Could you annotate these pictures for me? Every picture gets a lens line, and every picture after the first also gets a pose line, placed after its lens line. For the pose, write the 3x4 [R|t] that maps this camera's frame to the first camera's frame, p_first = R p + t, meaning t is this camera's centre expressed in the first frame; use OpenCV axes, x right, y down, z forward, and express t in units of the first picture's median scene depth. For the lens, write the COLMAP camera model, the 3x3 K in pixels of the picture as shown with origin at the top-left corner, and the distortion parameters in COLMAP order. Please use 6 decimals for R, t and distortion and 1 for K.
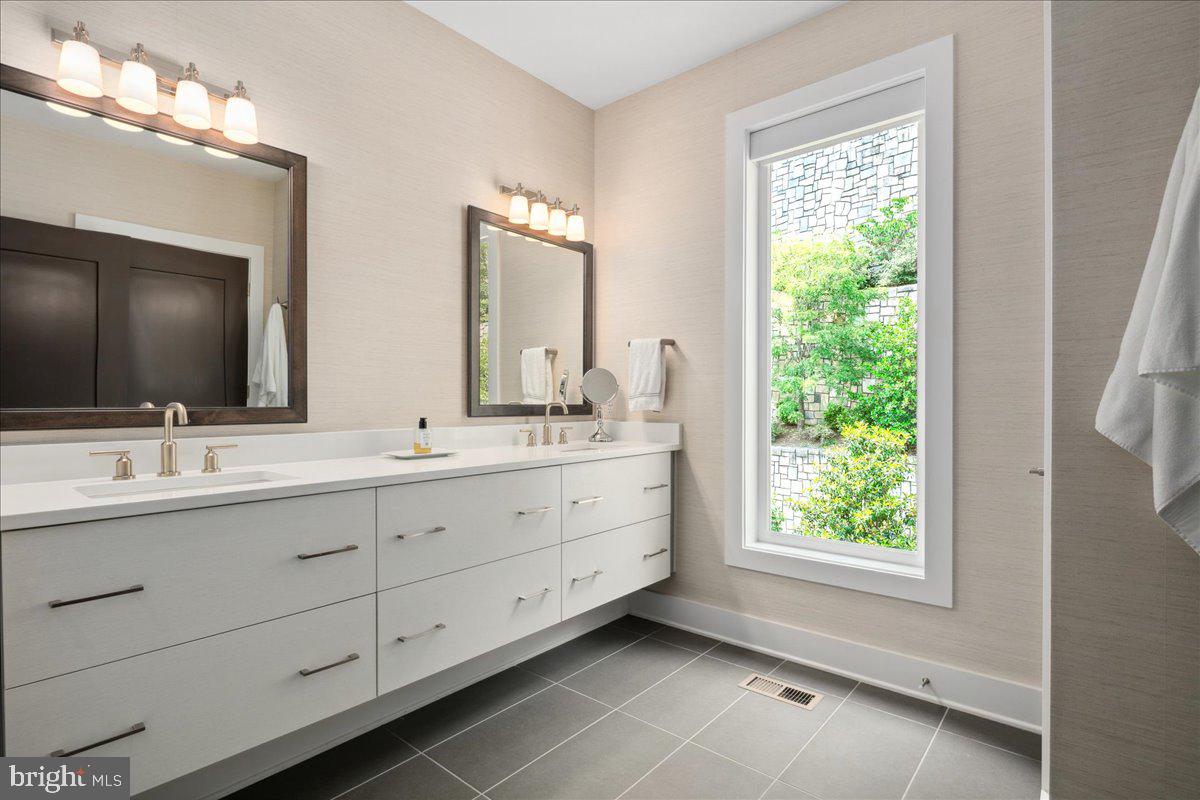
lens RADIAL K [[580.6, 0, 607.3], [0, 580.6, 399.1], [0, 0, 1]] dist [-0.001585, -0.001974]
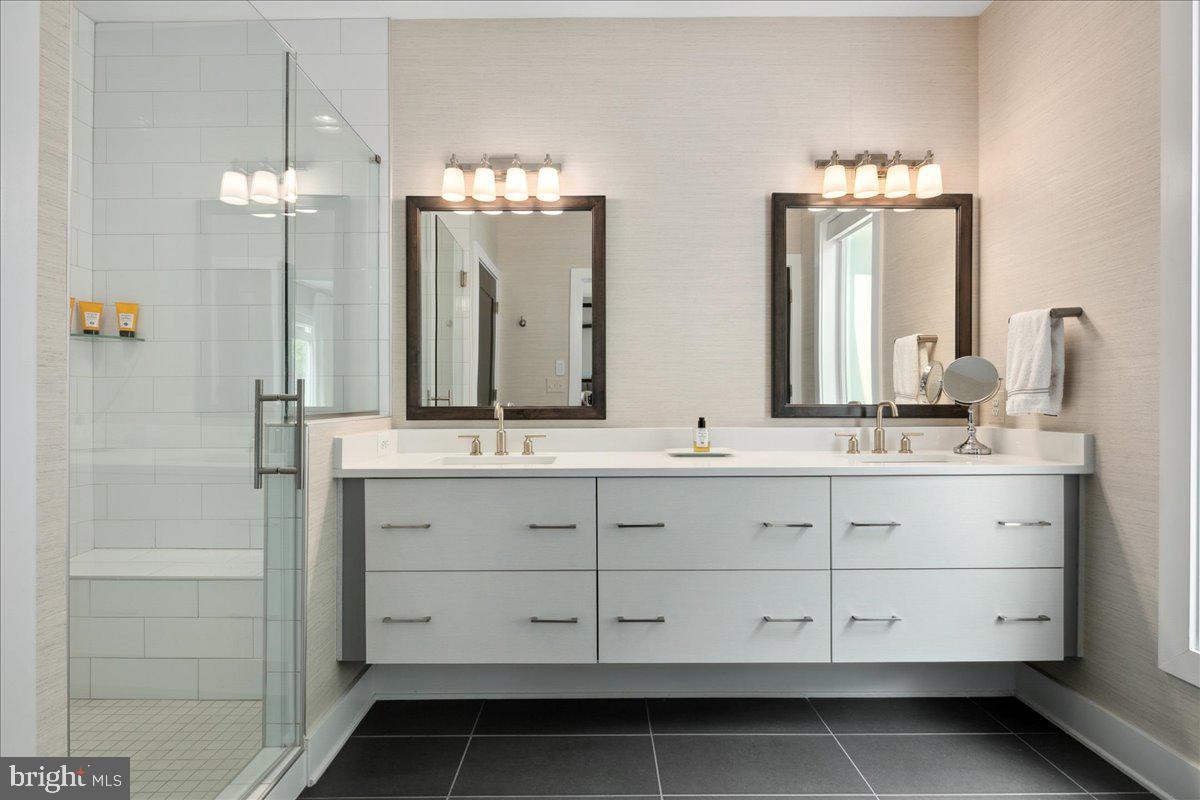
lens RADIAL K [[580.6, 0, 602.3], [0, 580.6, 401.2], [0, 0, 1]] dist [-0.001585, -0.001974]
pose [[0.650722, -0.002545, -0.759311, 0.270647], [0.005272, 0.999985, 0.001167, 0.001353], [0.759297, -0.004763, 0.650726, 0.158192]]
